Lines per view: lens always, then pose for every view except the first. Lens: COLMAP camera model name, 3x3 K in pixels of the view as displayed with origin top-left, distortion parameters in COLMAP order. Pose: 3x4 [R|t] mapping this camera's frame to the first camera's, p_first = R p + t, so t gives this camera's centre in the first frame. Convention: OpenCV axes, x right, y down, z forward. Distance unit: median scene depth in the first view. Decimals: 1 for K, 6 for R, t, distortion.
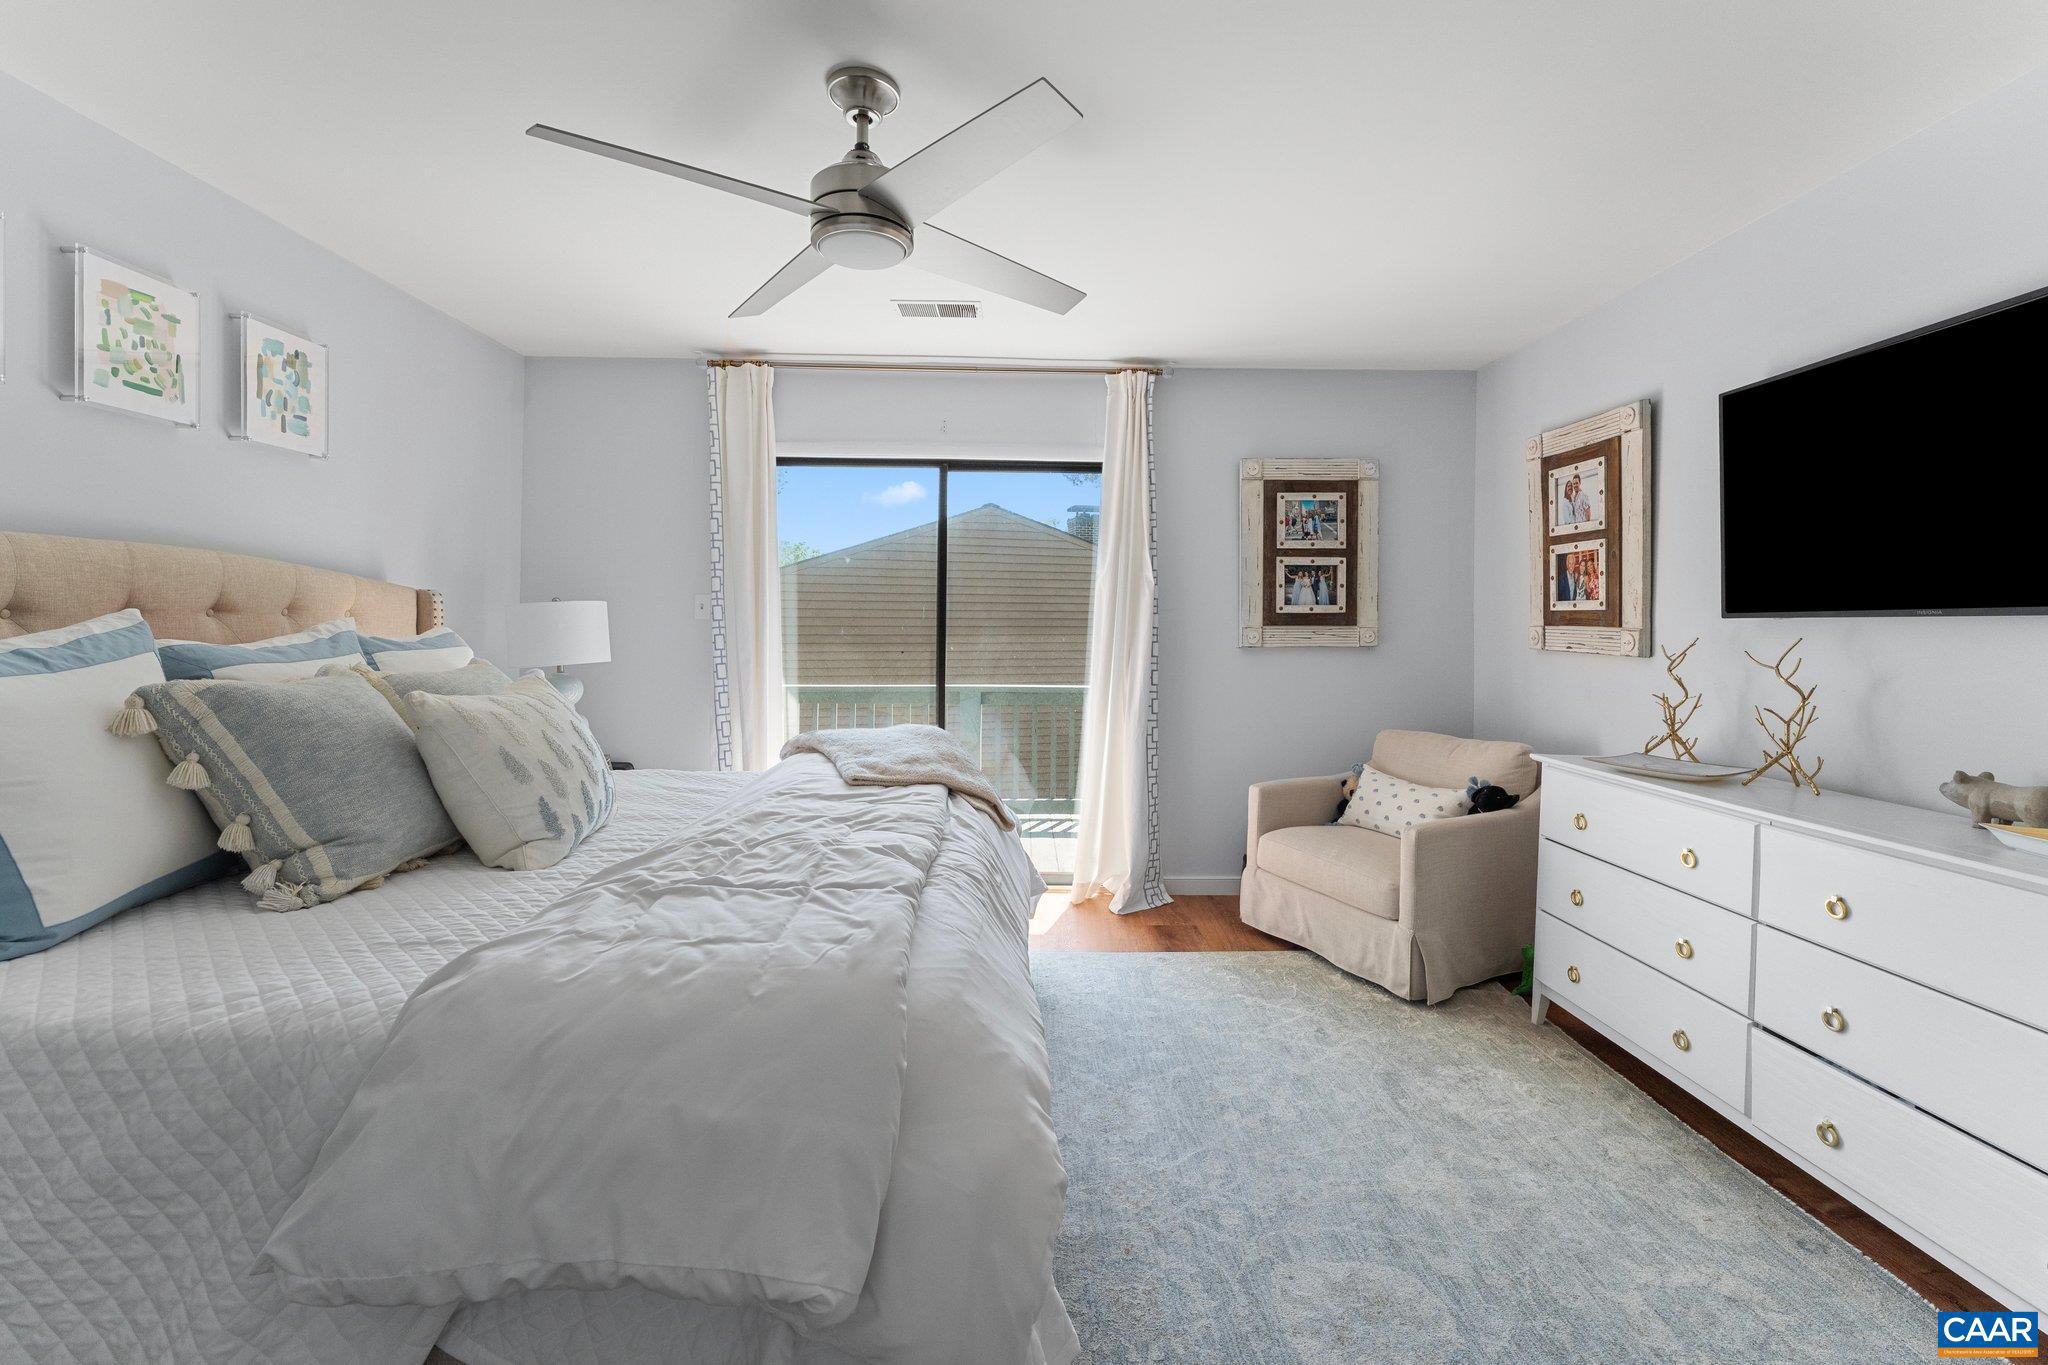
lens RADIAL K [[844.6, 0, 1023.3], [0, 844.6, 625.1], [0, 0, 1]] dist [-0.011215, -0.000440]
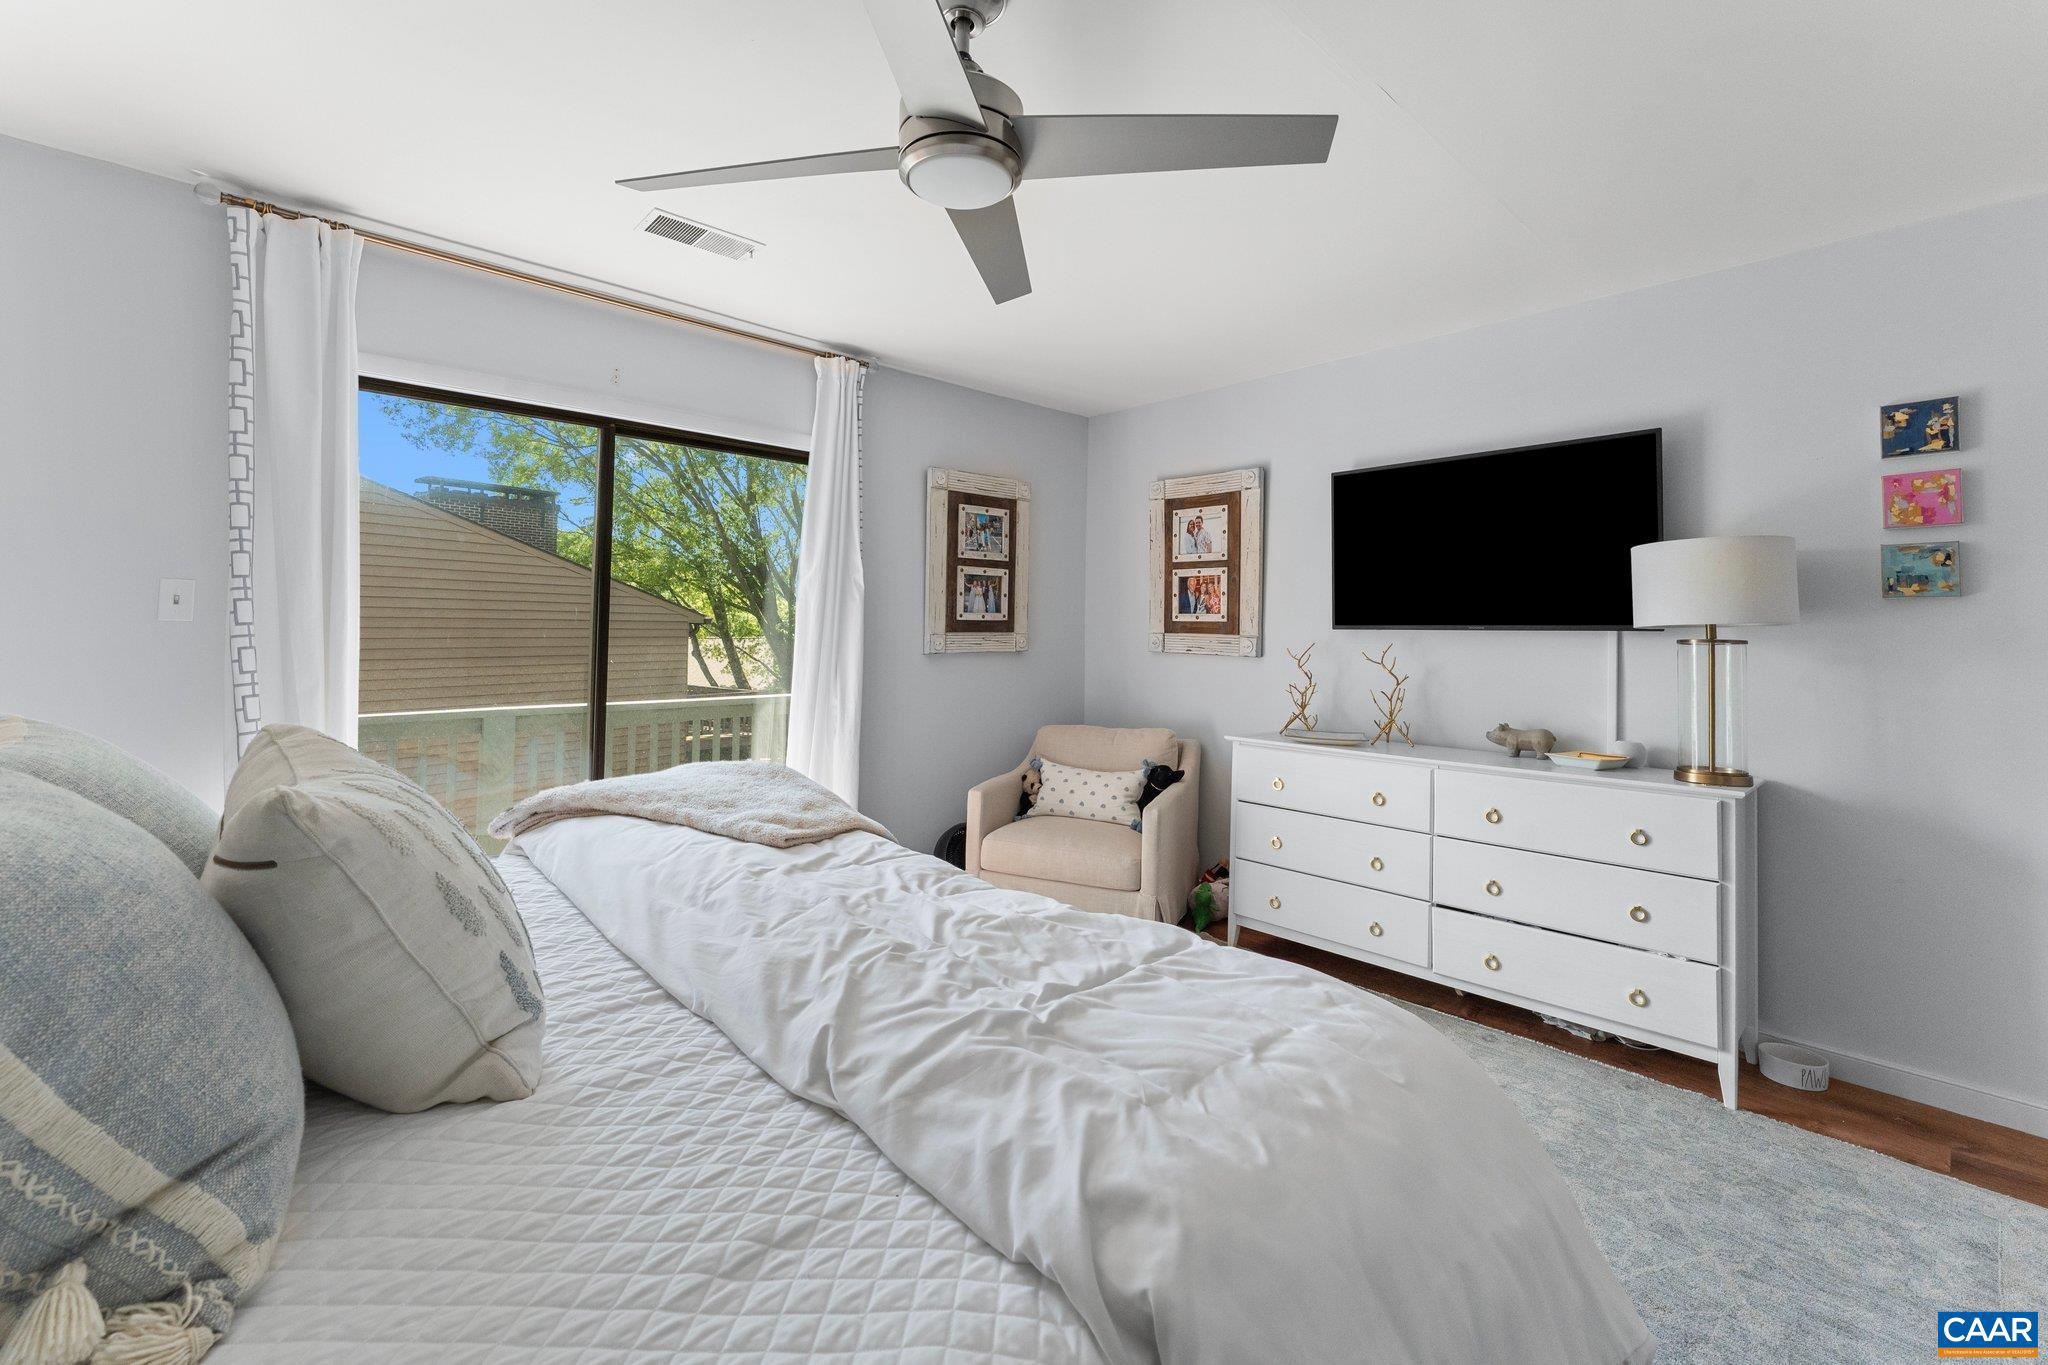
lens RADIAL K [[850.8, 0, 1020.8], [0, 850.8, 607.9], [0, 0, 1]] dist [-0.010218, -0.000316]
pose [[0.748573, 0.019103, 0.662777, -0.368896], [-0.005171, 0.999723, -0.022974, -0.006262], [-0.663032, 0.013771, 0.748464, 0.188257]]
